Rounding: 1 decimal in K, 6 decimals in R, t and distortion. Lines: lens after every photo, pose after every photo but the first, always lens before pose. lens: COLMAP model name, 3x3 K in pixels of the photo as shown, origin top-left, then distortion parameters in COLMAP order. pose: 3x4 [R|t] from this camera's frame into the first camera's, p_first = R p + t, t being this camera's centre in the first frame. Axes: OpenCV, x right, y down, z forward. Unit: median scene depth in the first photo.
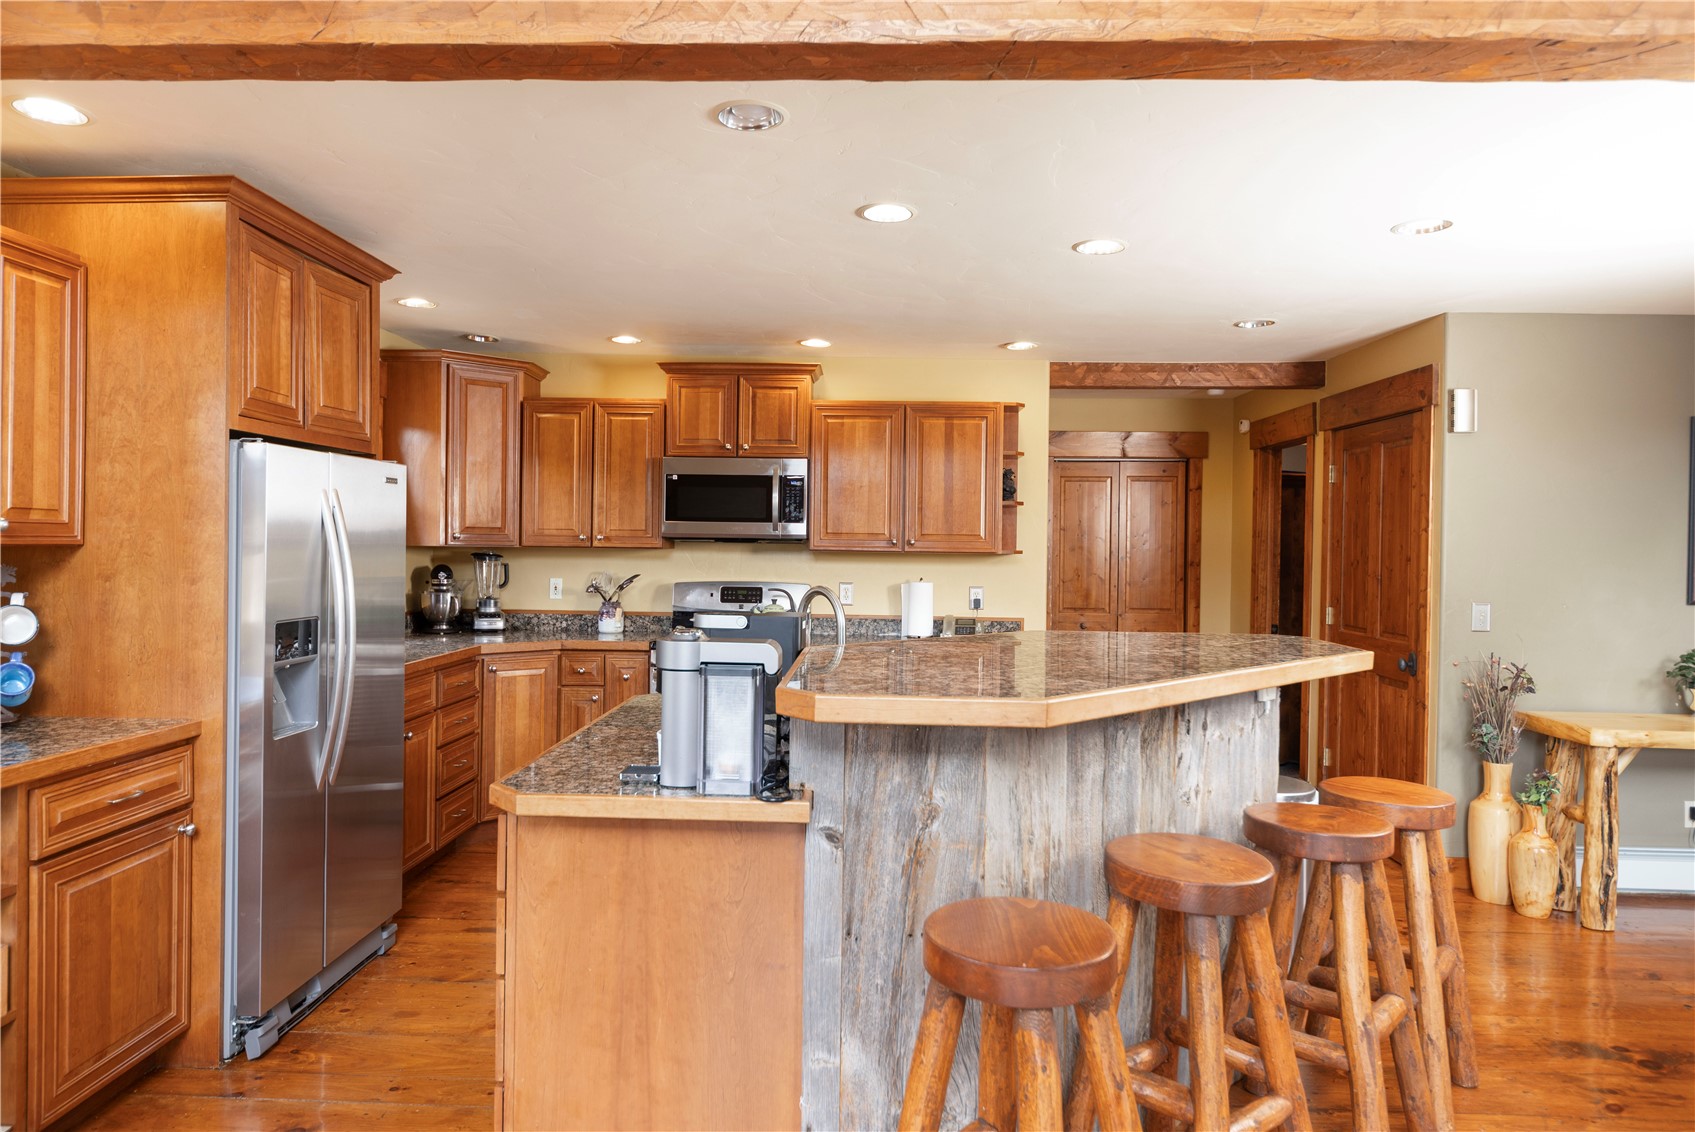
lens RADIAL K [[1035.3, 0, 847.5], [0, 1035.3, 566.0], [0, 0, 1]] dist [0.001052, 0.000113]
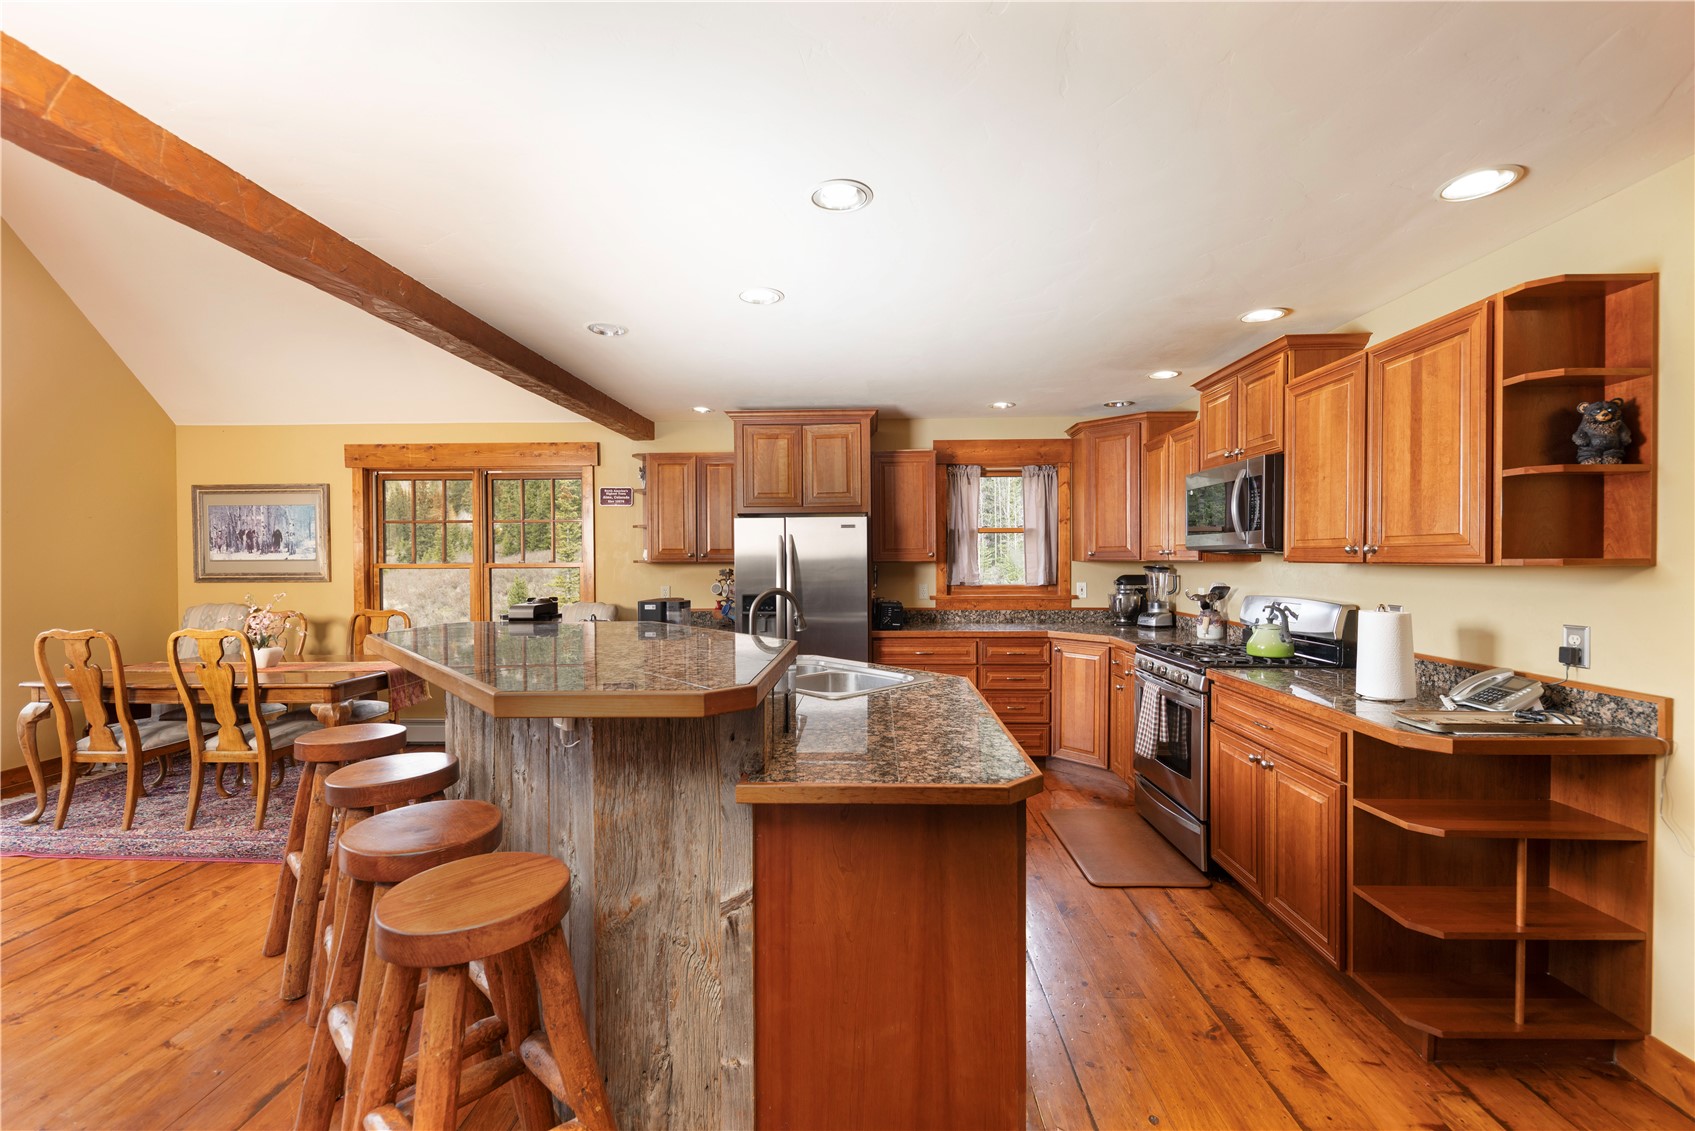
lens RADIAL K [[684.7, 0, 847.5], [0, 684.7, 565.5], [0, 0, 1]] dist [-0.000046, 0.000069]
pose [[-0.000869, -0.003719, -0.999993, 0.518312], [-0.015357, 0.999875, -0.003705, -0.004413], [0.999882, 0.015354, -0.000926, 0.651690]]
